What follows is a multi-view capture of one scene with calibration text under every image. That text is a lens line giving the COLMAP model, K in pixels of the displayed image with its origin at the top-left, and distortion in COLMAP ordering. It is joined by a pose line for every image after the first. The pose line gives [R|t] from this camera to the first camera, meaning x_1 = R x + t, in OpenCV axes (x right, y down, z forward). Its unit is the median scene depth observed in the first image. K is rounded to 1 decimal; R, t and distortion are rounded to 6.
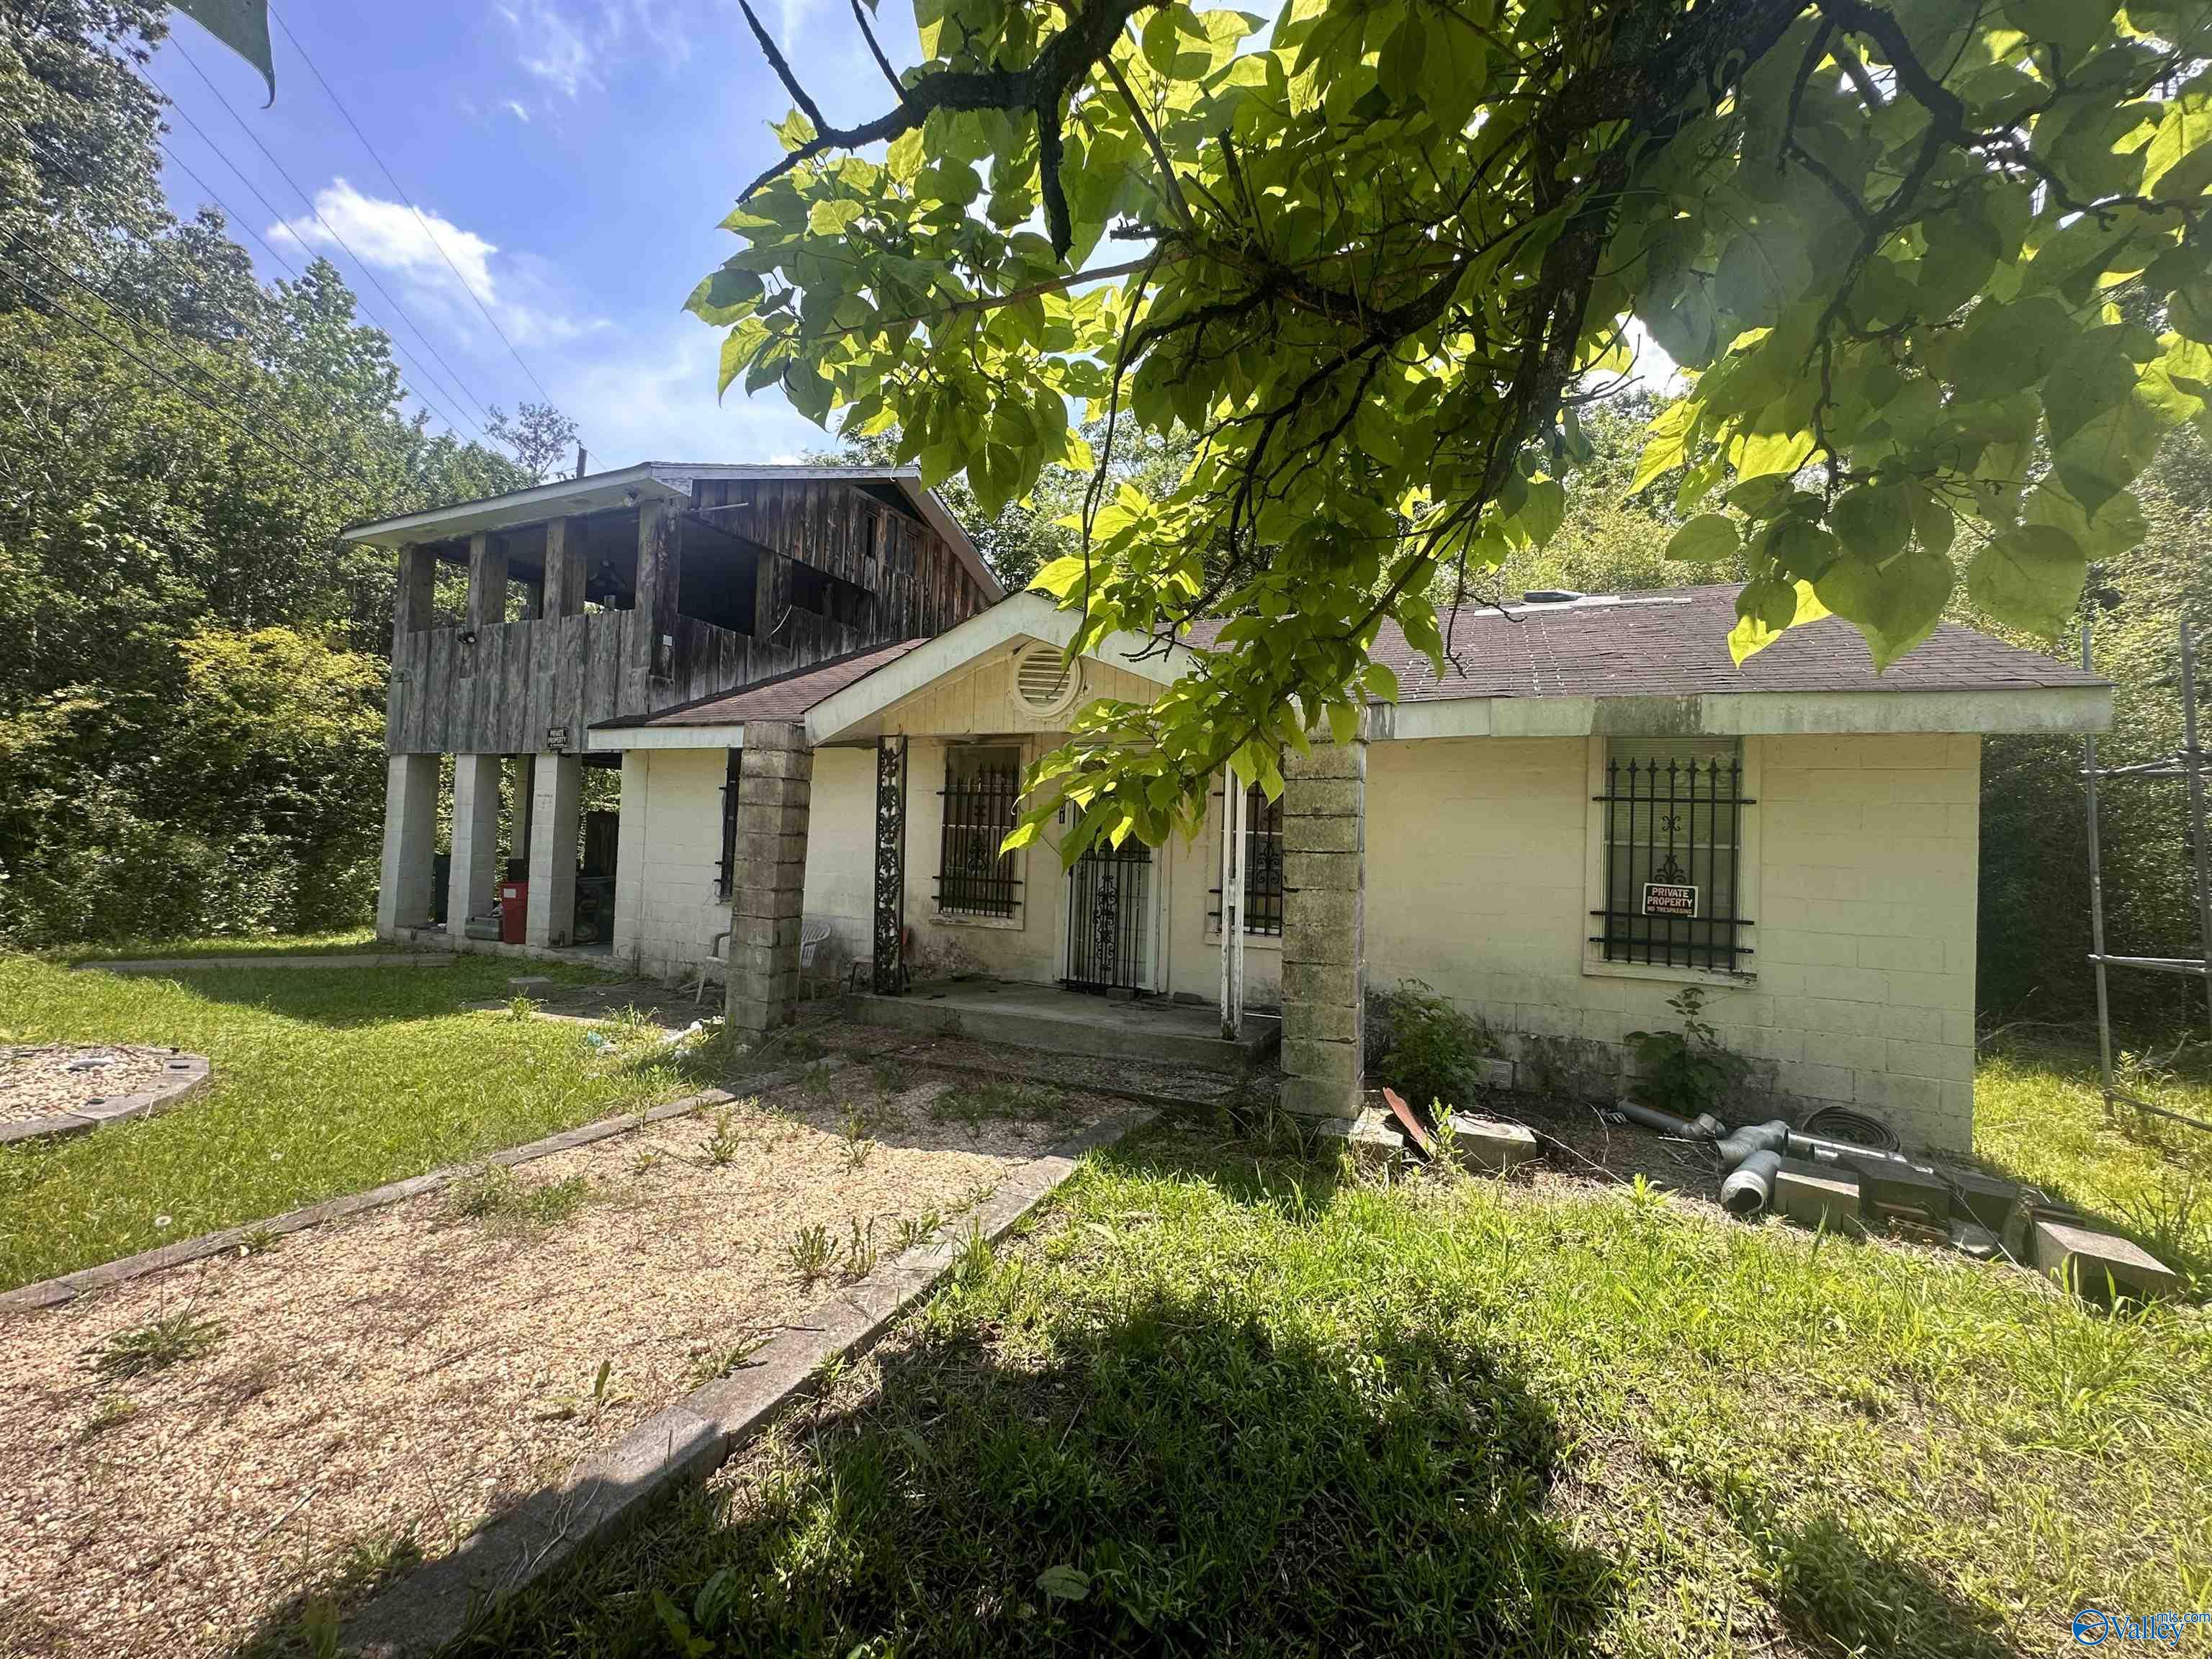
lens RADIAL K [[891.1, 0, 1106.0], [0, 891.1, 829.5], [0, 0, 1]] dist [-0.000141, 0.000273]
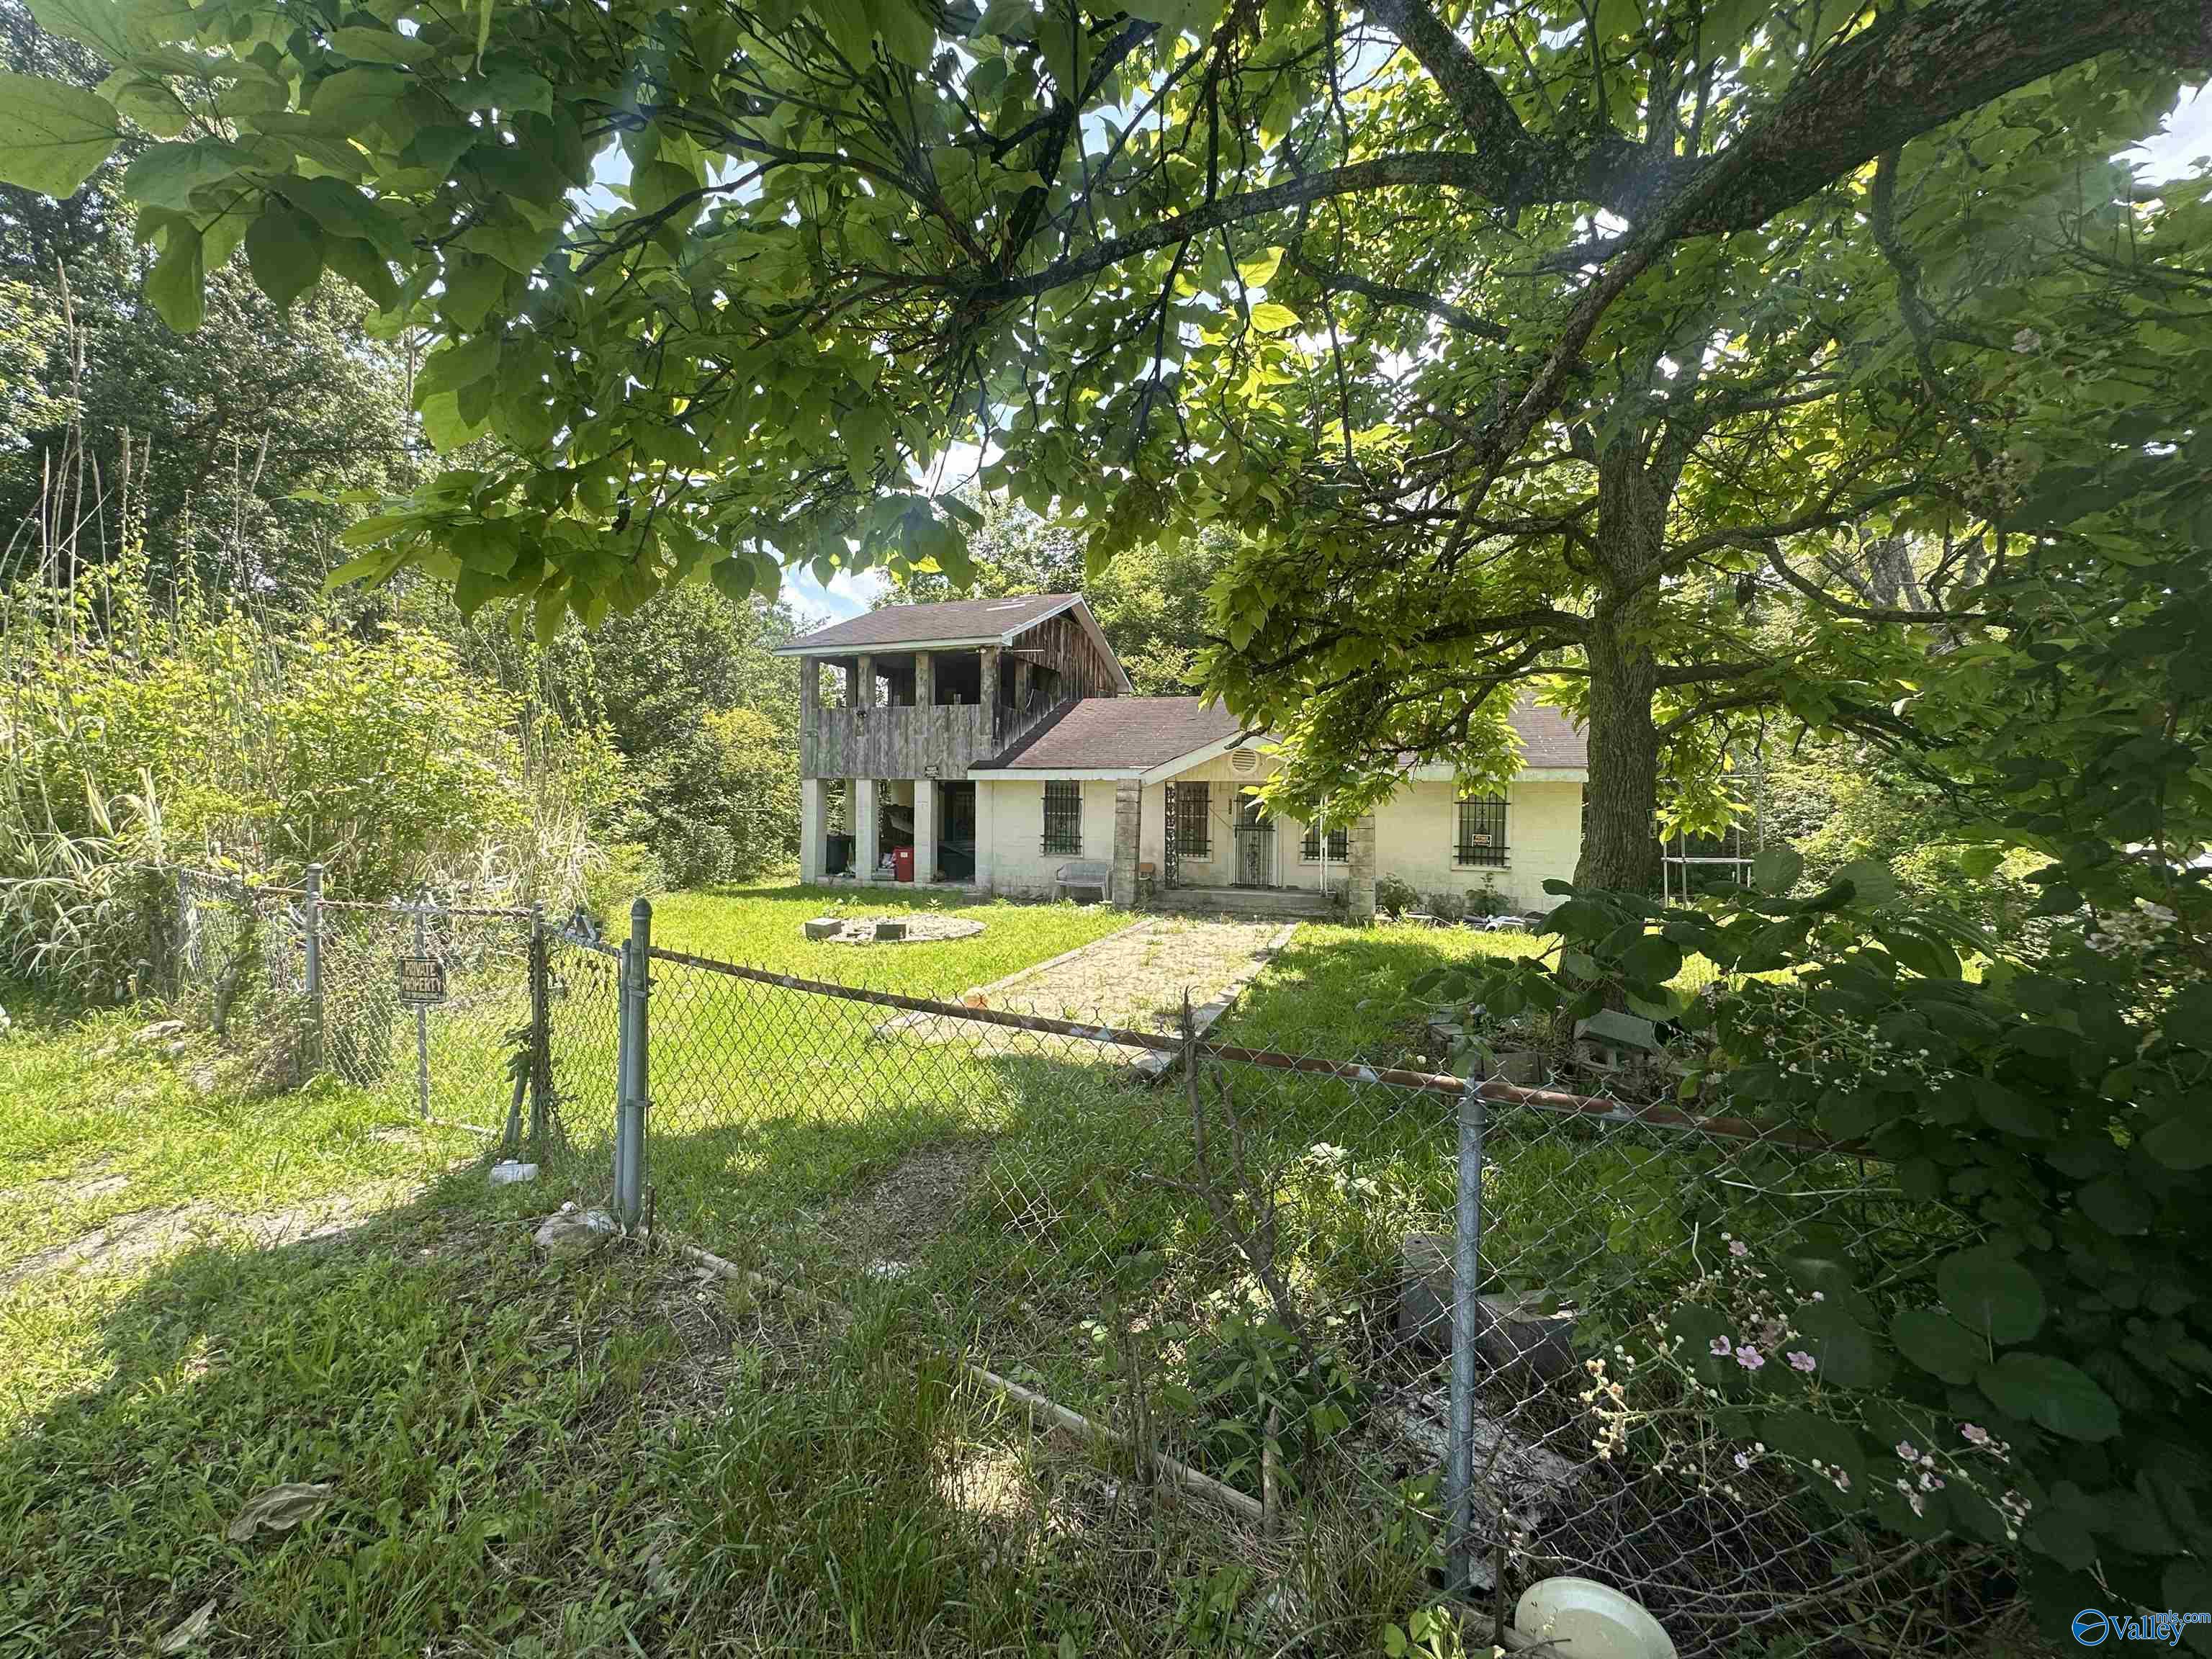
lens RADIAL K [[891.1, 0, 1106.0], [0, 891.1, 829.5], [0, 0, 1]] dist [-0.000141, 0.000273]
pose [[0.996355, -0.028890, 0.080265, -0.531030], [0.024630, 0.998261, 0.053564, -0.094526], [-0.081673, -0.051392, 0.995333, -1.180267]]
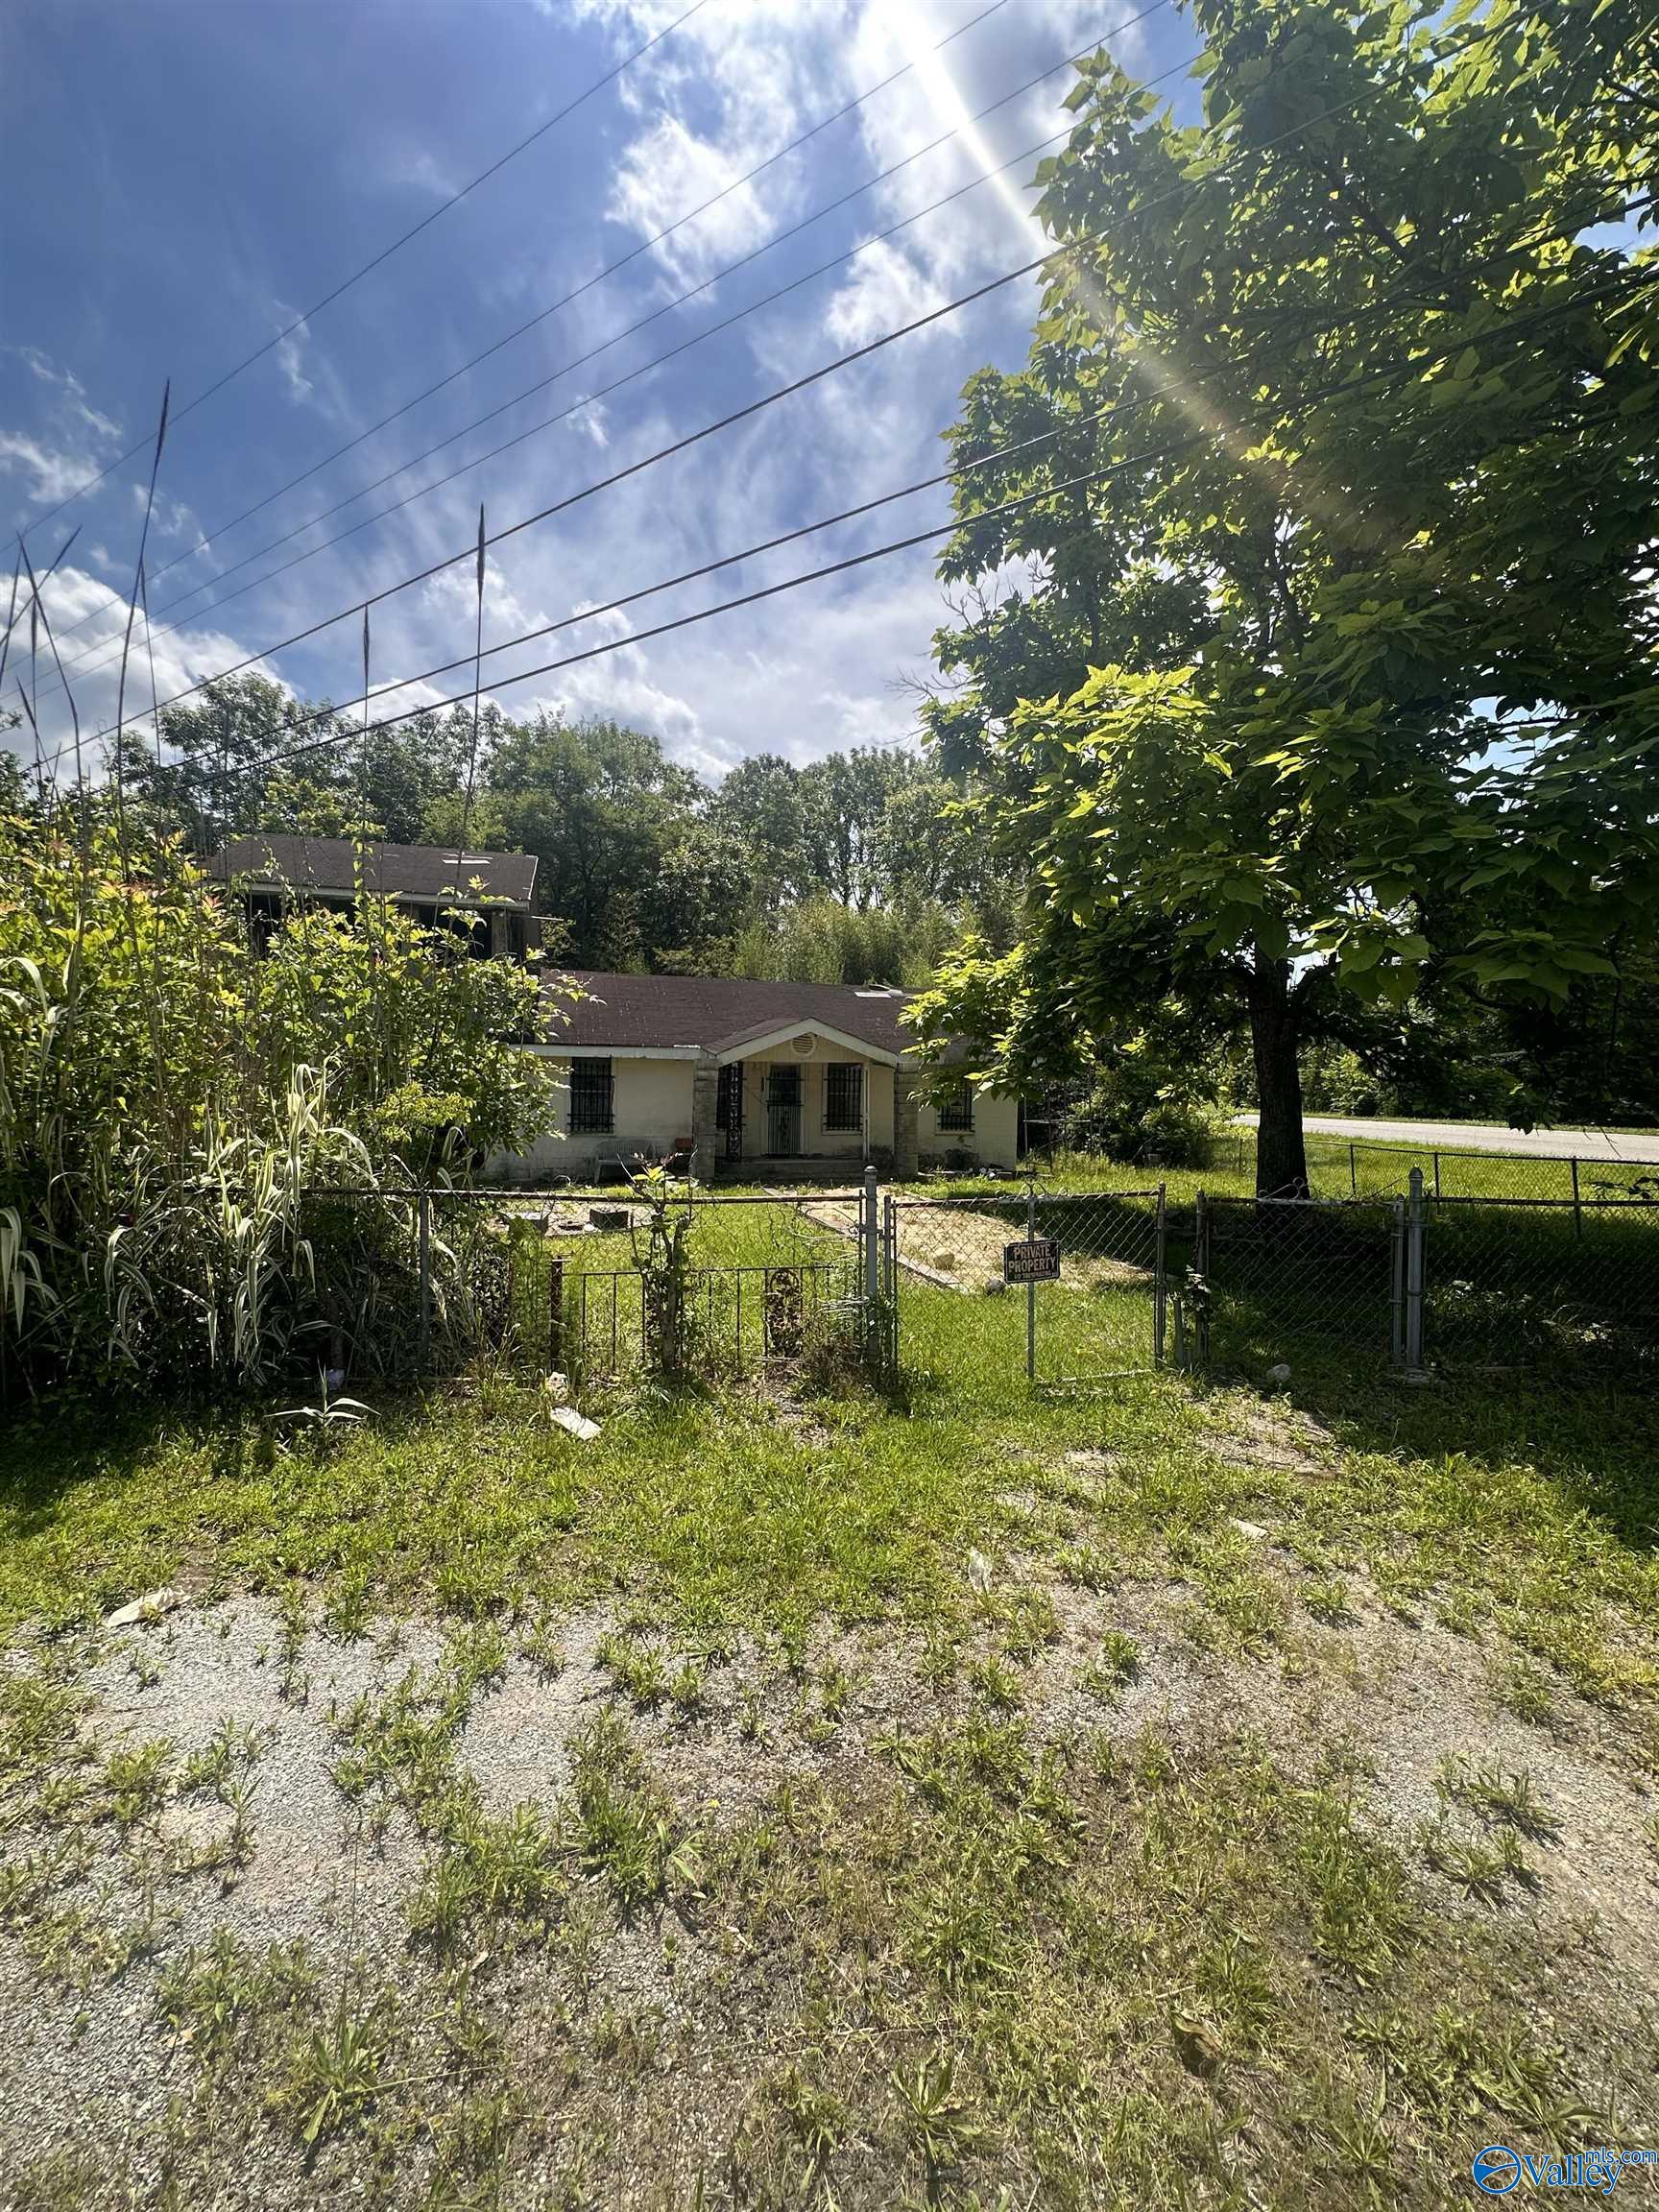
lens RADIAL K [[883.8, 0, 829.5], [0, 883.8, 1106.0], [0, 0, 1]] dist [-0.002140, 0.000039]
pose [[0.765193, -0.049334, 0.641908, -1.434811], [0.001067, 0.997155, 0.075364, -0.147516], [-0.643800, -0.056983, 0.763069, -0.953598]]
